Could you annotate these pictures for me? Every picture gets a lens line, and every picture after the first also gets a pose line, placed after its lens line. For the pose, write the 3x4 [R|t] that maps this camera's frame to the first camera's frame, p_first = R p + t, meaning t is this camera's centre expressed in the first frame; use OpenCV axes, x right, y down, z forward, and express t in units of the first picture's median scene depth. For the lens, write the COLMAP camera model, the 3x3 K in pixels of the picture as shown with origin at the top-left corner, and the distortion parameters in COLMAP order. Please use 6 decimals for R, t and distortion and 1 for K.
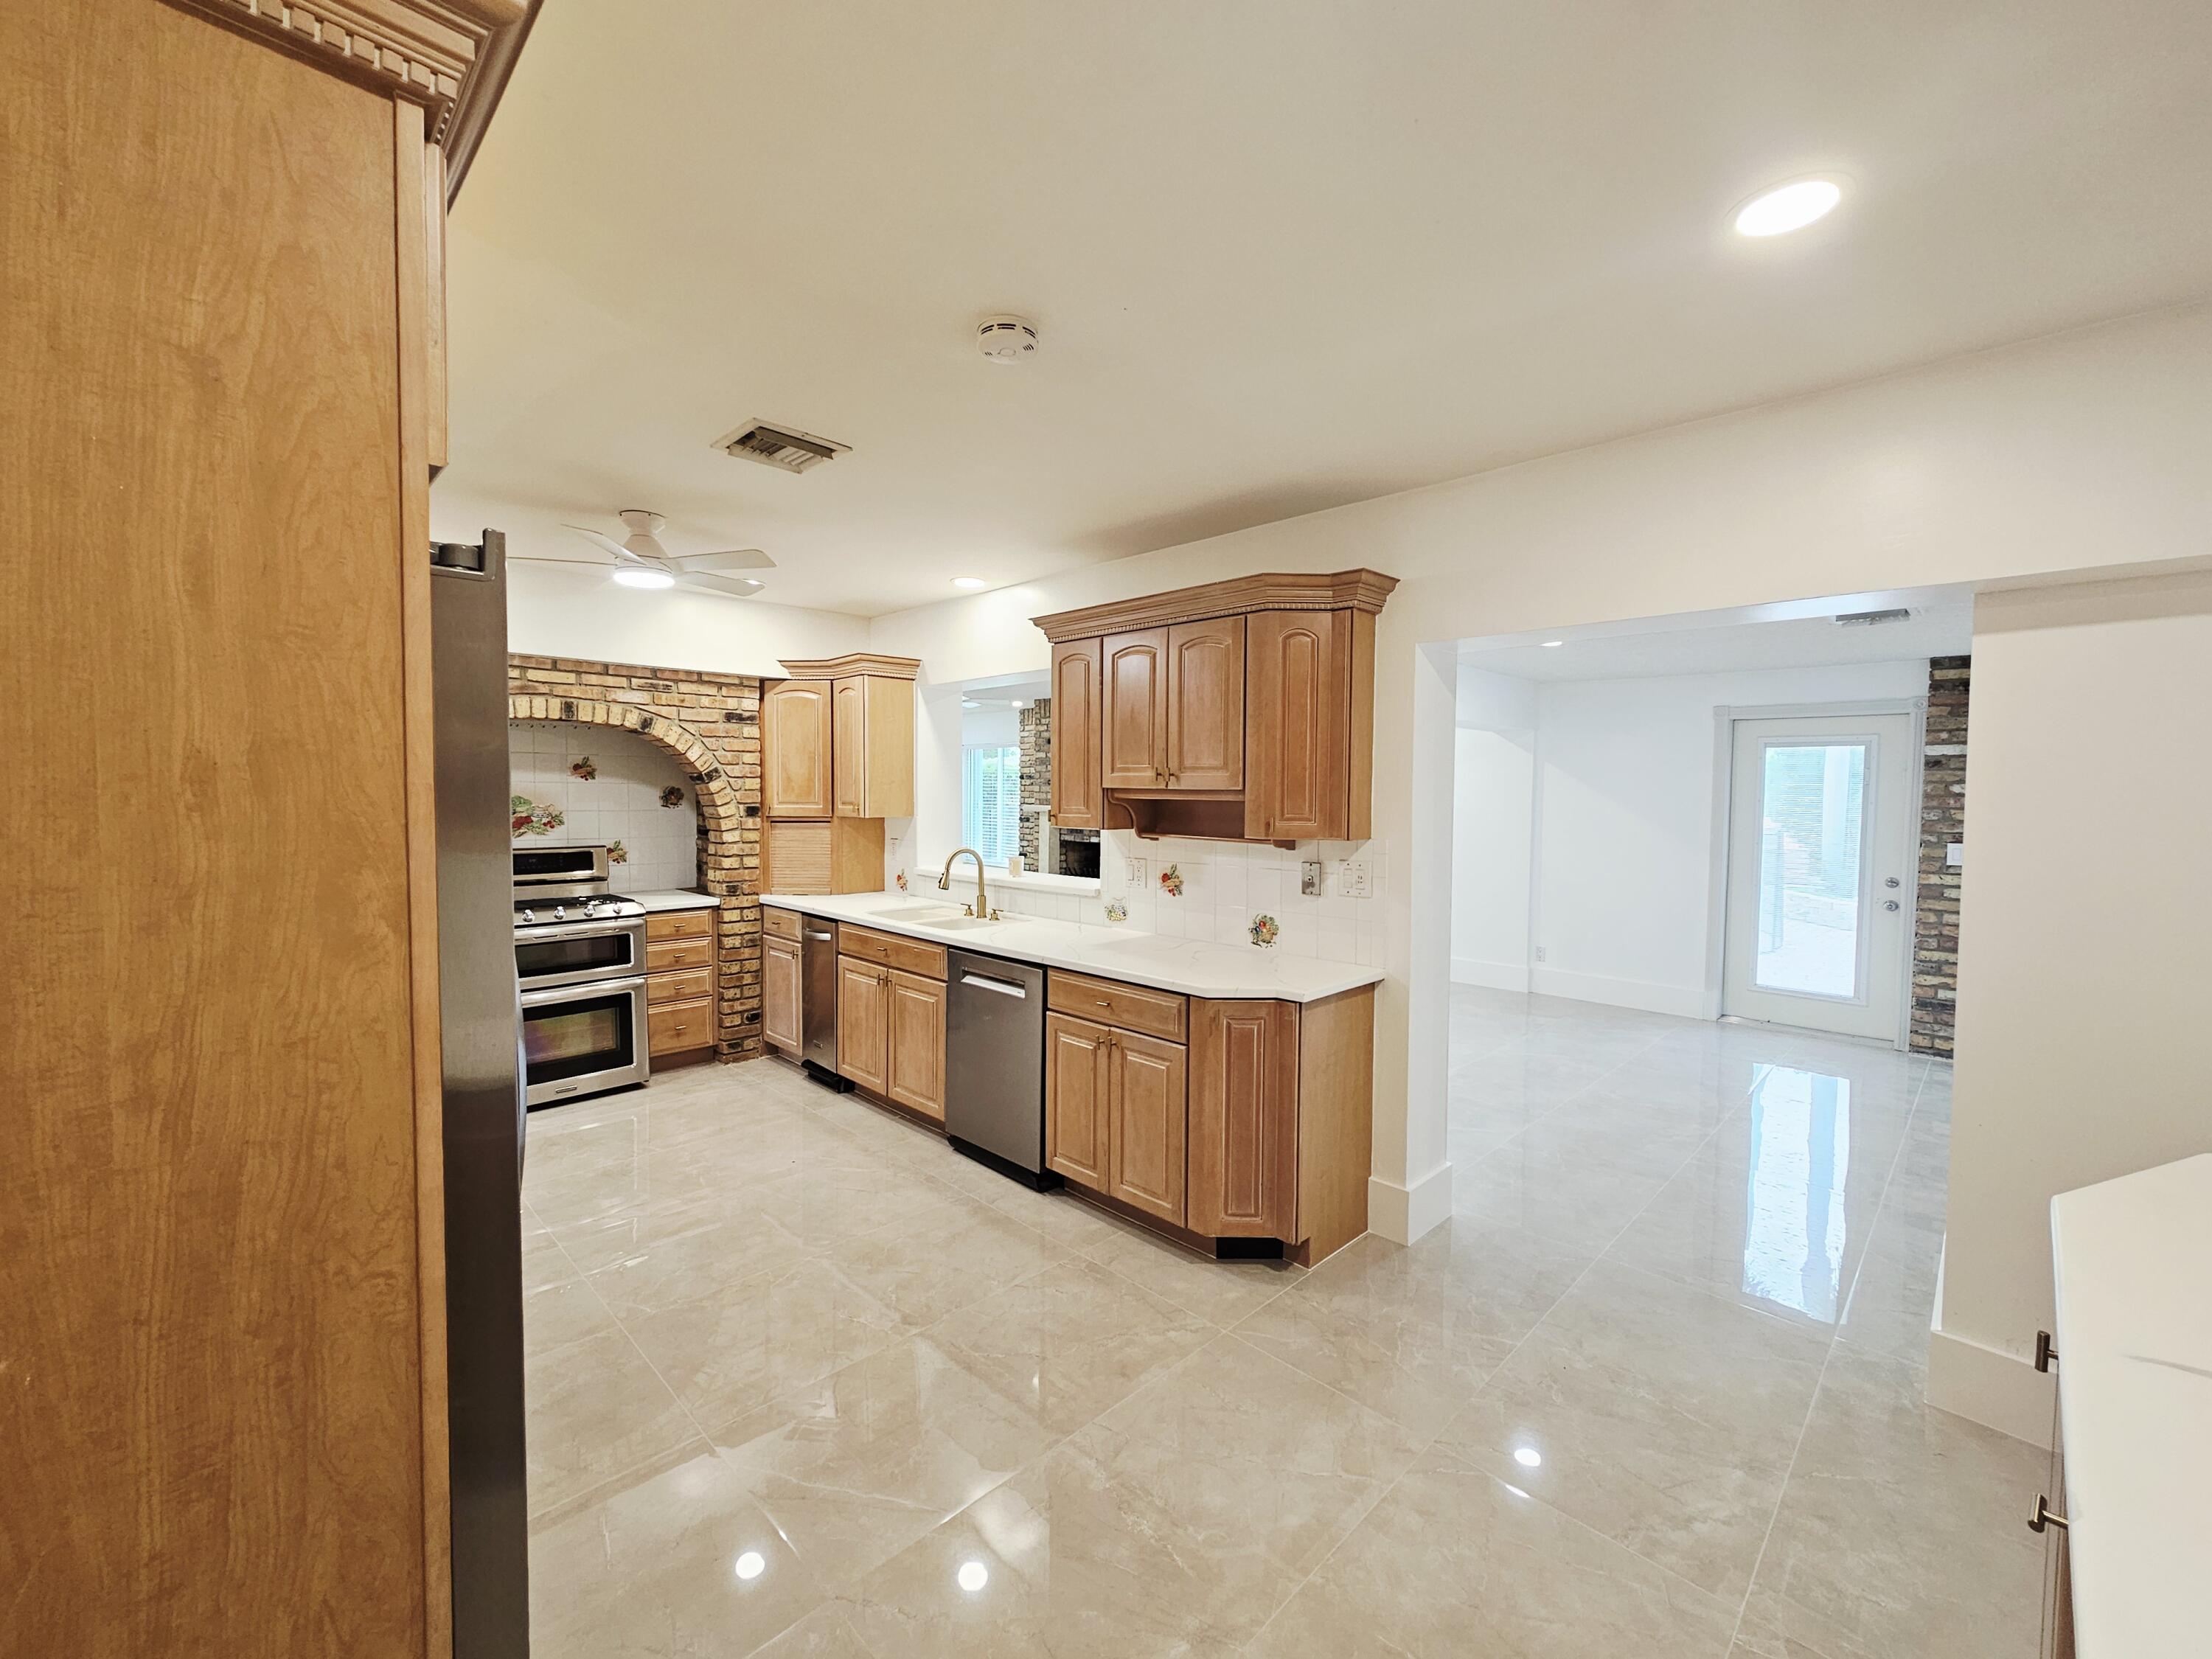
lens RADIAL K [[911.9, 0, 1102.6], [0, 911.9, 825.4], [0, 0, 1]] dist [0.001331, 0.000591]
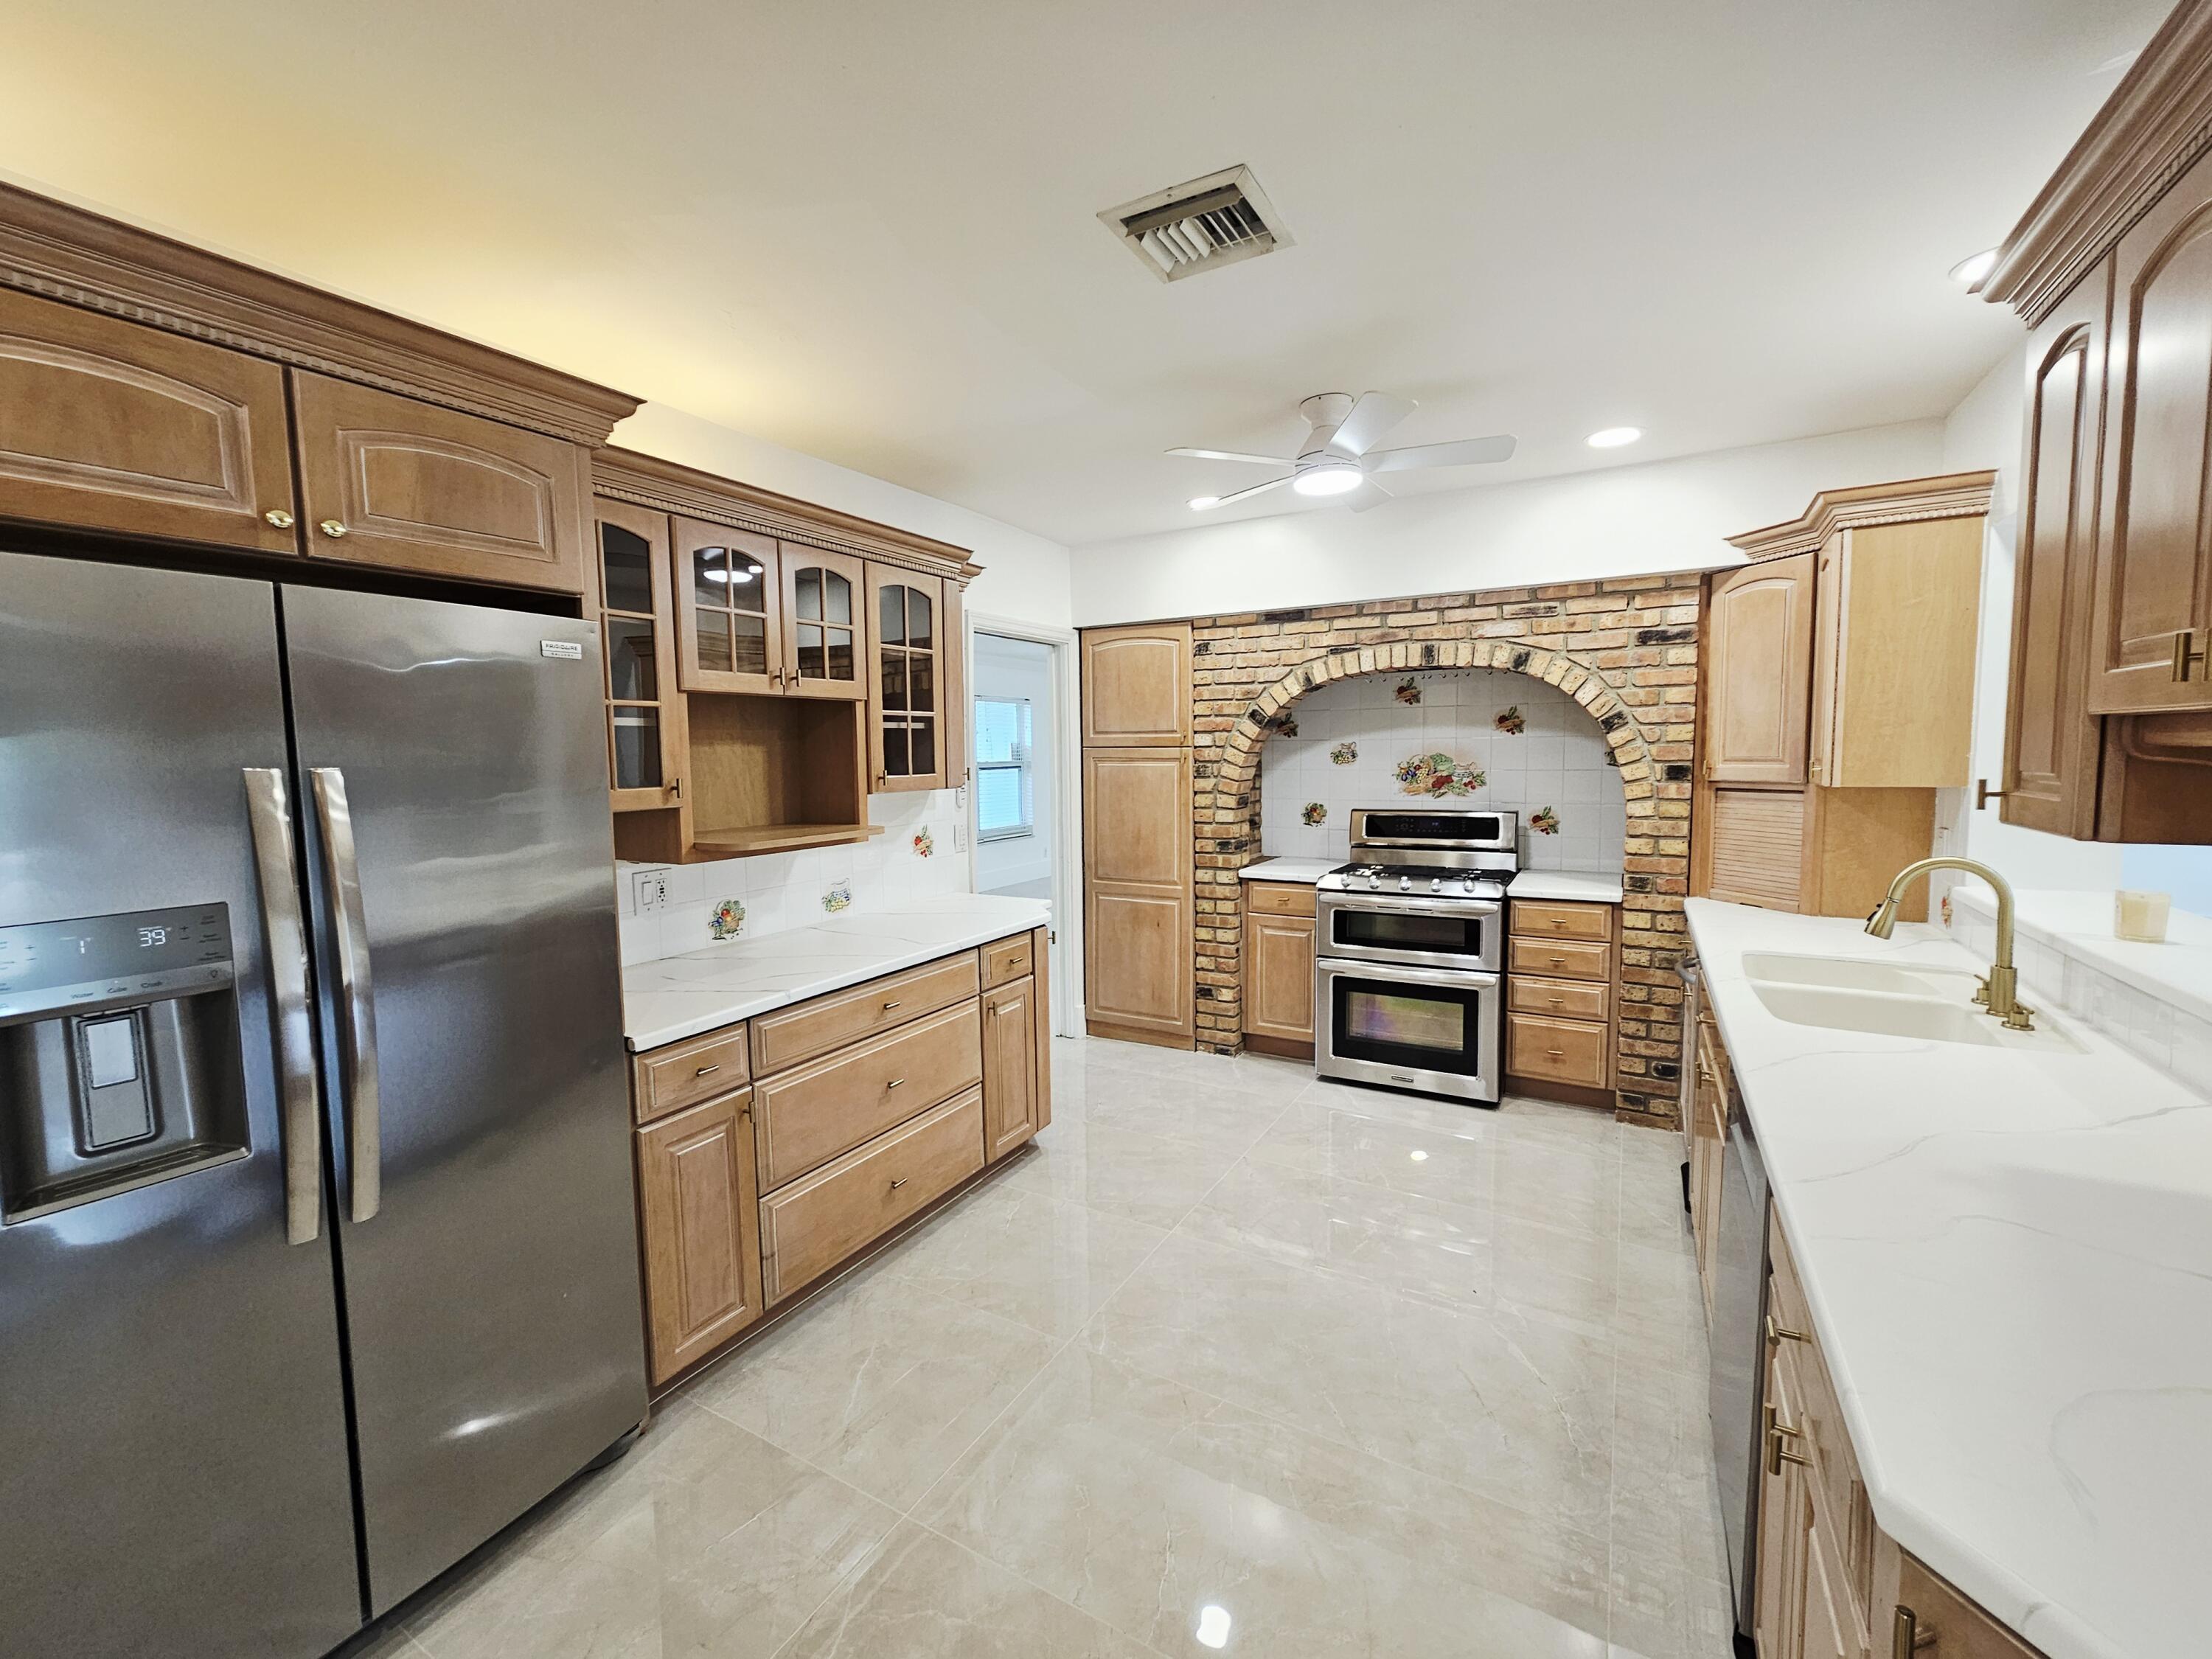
lens RADIAL K [[911.9, 0, 1102.6], [0, 911.9, 825.4], [0, 0, 1]] dist [0.001331, 0.000591]
pose [[0.260636, 0.067423, -0.963080, 0.175899], [-0.022647, 0.997711, 0.063719, -0.011020], [0.965172, 0.005204, 0.261566, 0.442128]]
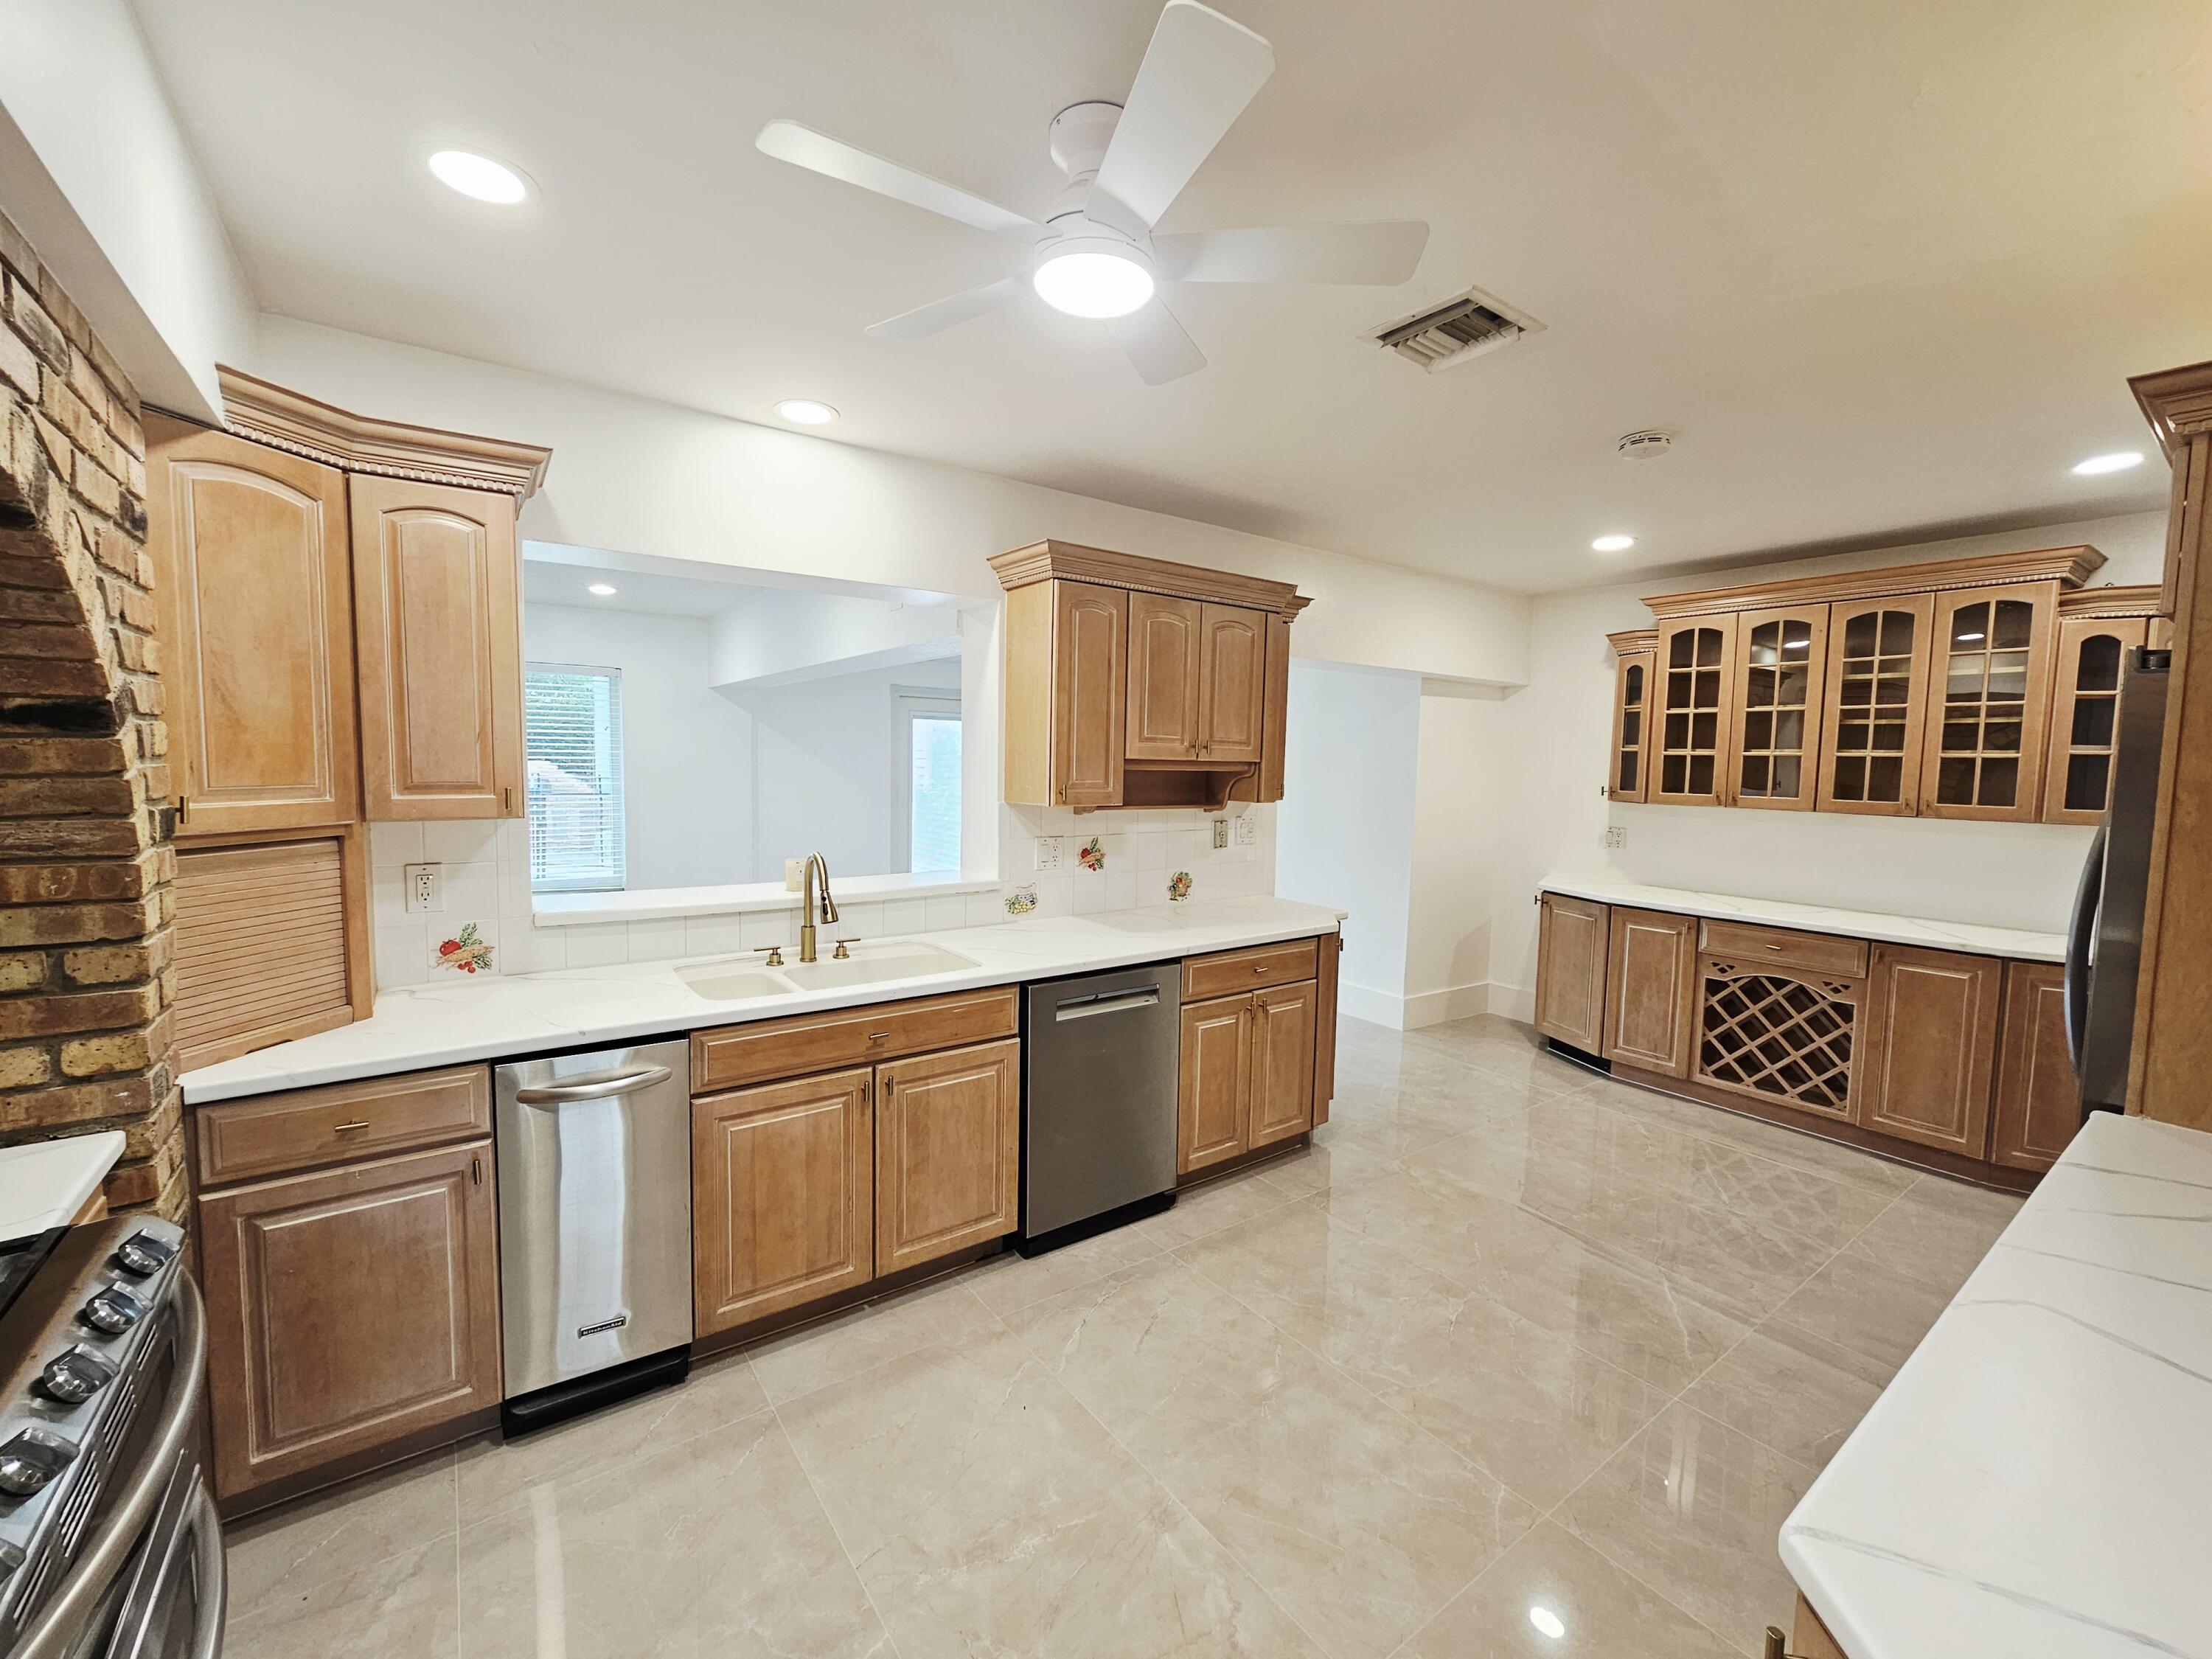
lens RADIAL K [[904.9, 0, 1106.0], [0, 904.9, 829.5], [0, 0, 1]] dist [-0.002056, -0.000047]
pose [[0.154493, -0.082821, 0.984516, -0.693499], [0.023545, 0.996506, 0.080135, -0.033783], [-0.987713, 0.010801, 0.155903, 0.684063]]
